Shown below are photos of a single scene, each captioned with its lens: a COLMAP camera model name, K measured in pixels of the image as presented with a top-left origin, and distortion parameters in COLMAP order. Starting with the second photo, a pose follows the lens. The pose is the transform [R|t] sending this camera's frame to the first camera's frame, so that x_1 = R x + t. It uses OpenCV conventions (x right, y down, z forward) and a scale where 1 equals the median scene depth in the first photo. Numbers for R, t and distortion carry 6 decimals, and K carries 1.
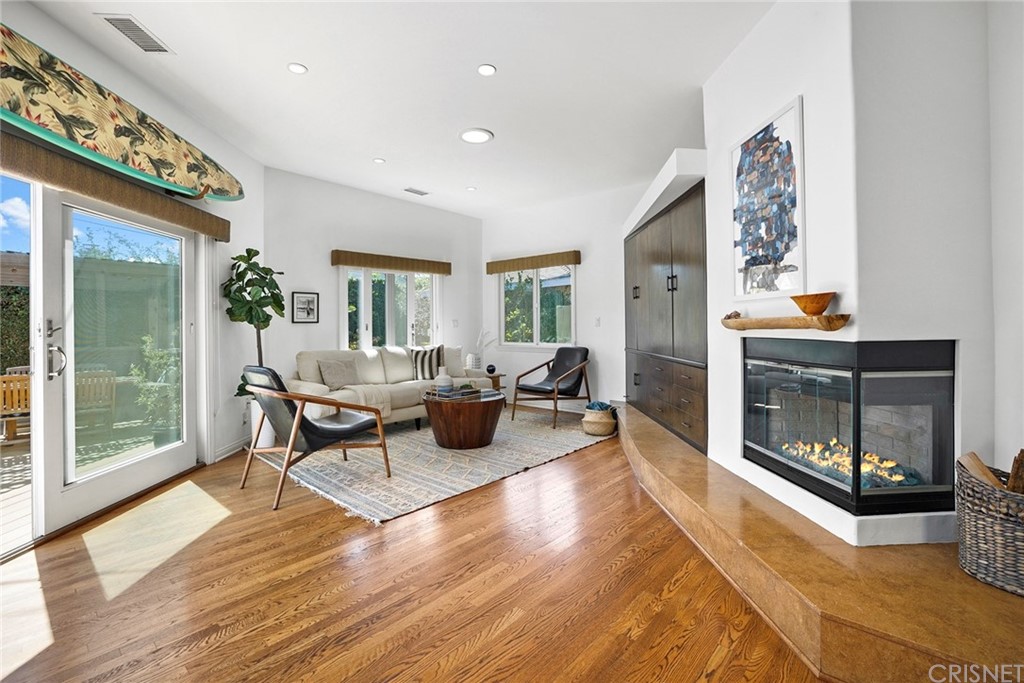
lens RADIAL K [[466.3, 0, 509.9], [0, 466.3, 326.0], [0, 0, 1]] dist [0.002074, 0.000962]
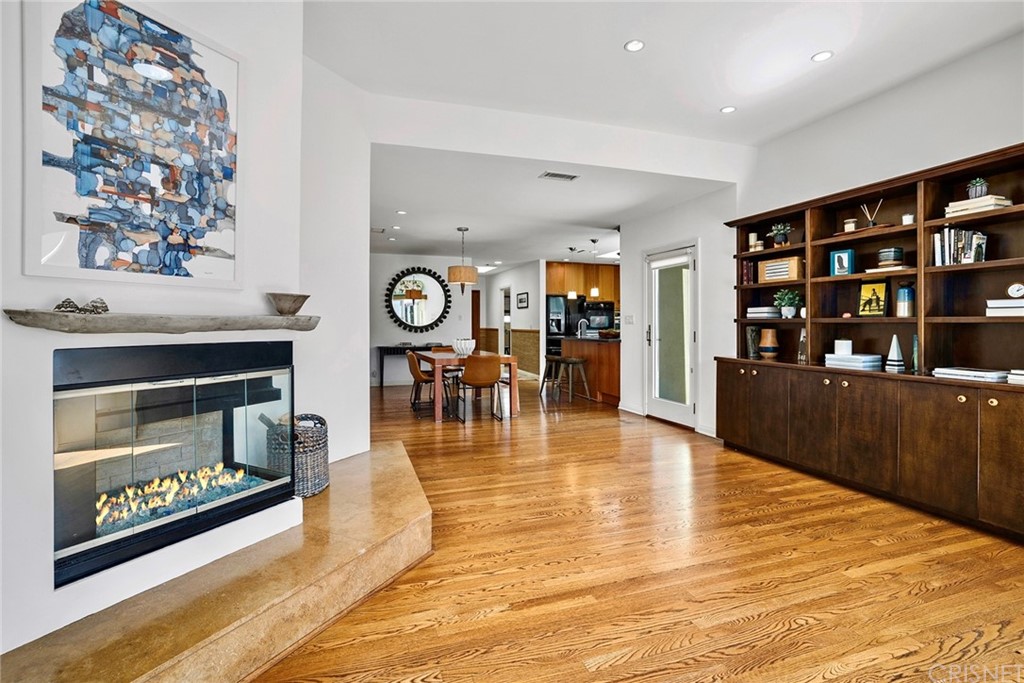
lens RADIAL K [[529.9, 0, 507.8], [0, 529.9, 320.1], [0, 0, 1]] dist [-0.002689, -0.000015]
pose [[-0.884064, 0.009479, 0.467270, -0.227720], [0.006088, 0.999943, -0.008767, -0.000127], [-0.467327, -0.004906, -0.884071, 1.452391]]
